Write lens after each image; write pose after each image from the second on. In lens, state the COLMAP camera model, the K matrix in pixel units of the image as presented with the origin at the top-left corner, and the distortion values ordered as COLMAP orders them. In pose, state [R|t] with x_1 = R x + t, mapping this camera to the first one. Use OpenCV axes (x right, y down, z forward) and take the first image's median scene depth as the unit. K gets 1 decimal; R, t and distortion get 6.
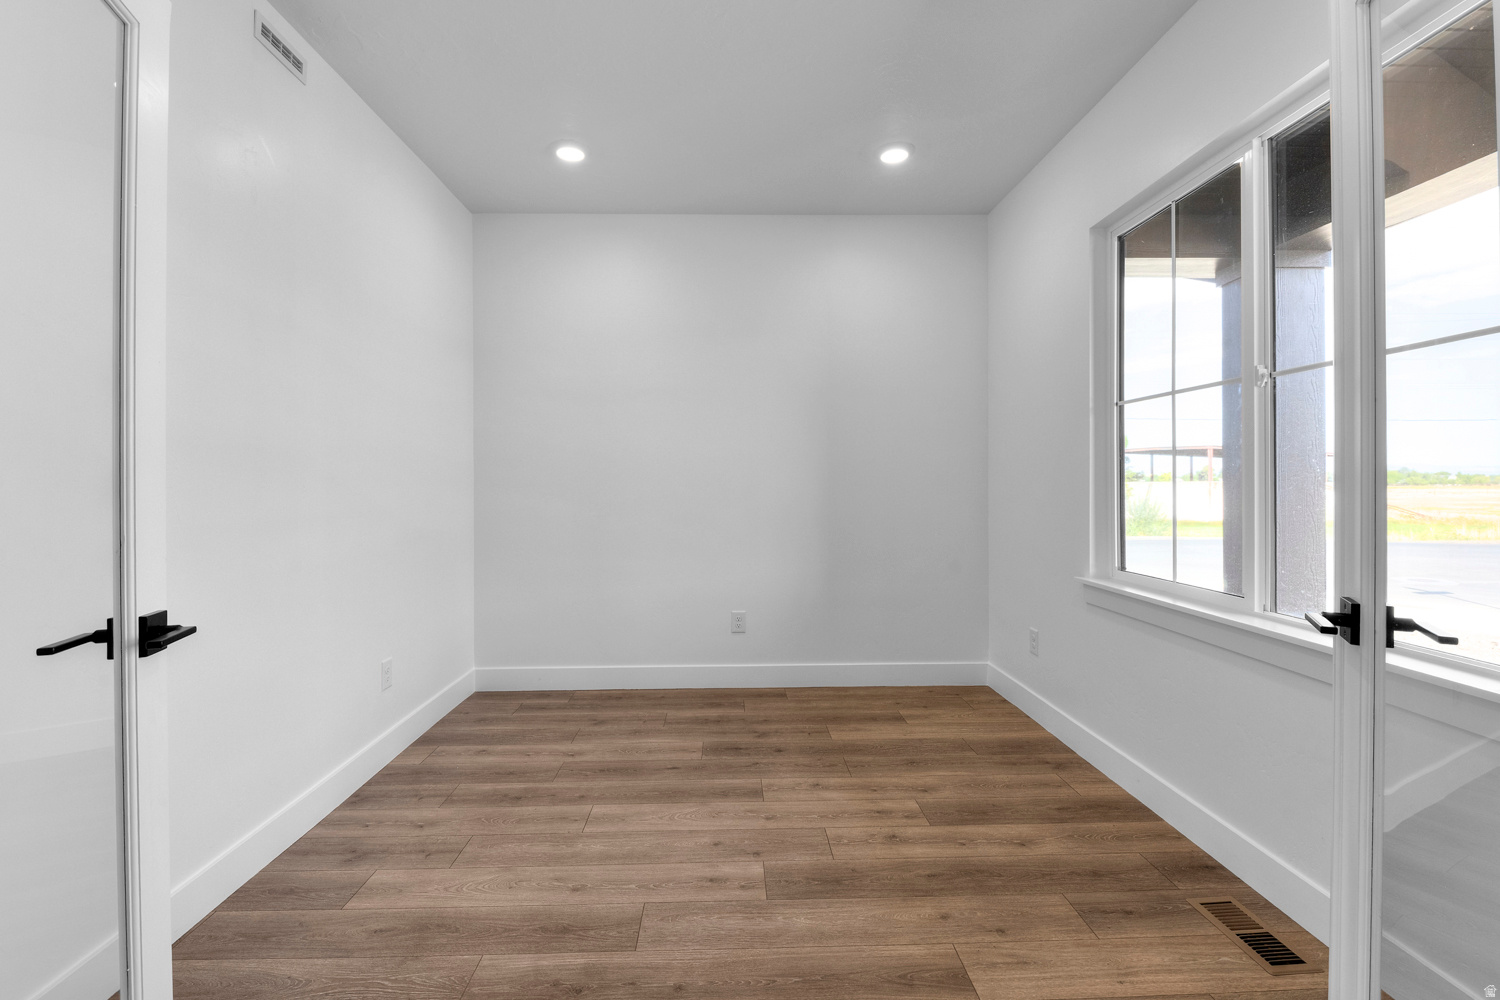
lens RADIAL K [[664.6, 0, 739.5], [0, 664.6, 476.7], [0, 0, 1]] dist [-0.001359, -0.000832]
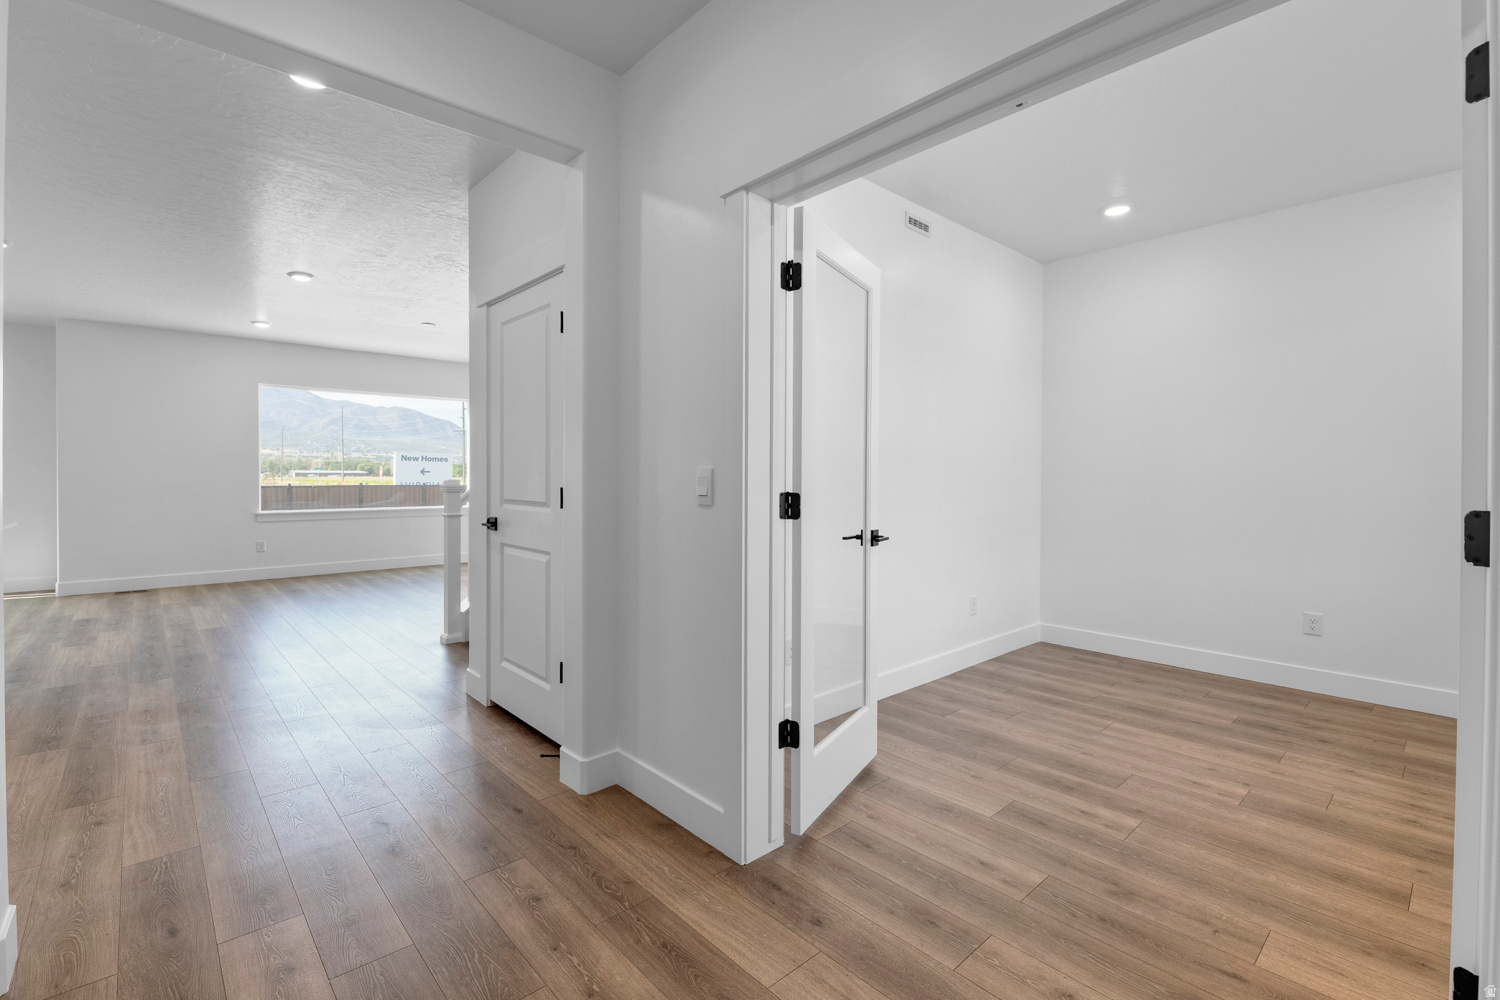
lens RADIAL K [[664.6, 0, 739.5], [0, 664.6, 476.7], [0, 0, 1]] dist [-0.001359, -0.000832]
pose [[0.661220, 0.013262, -0.750075, 0.277429], [-0.006199, 0.999906, 0.012215, -0.007630], [0.750166, -0.003427, 0.661240, -0.443827]]
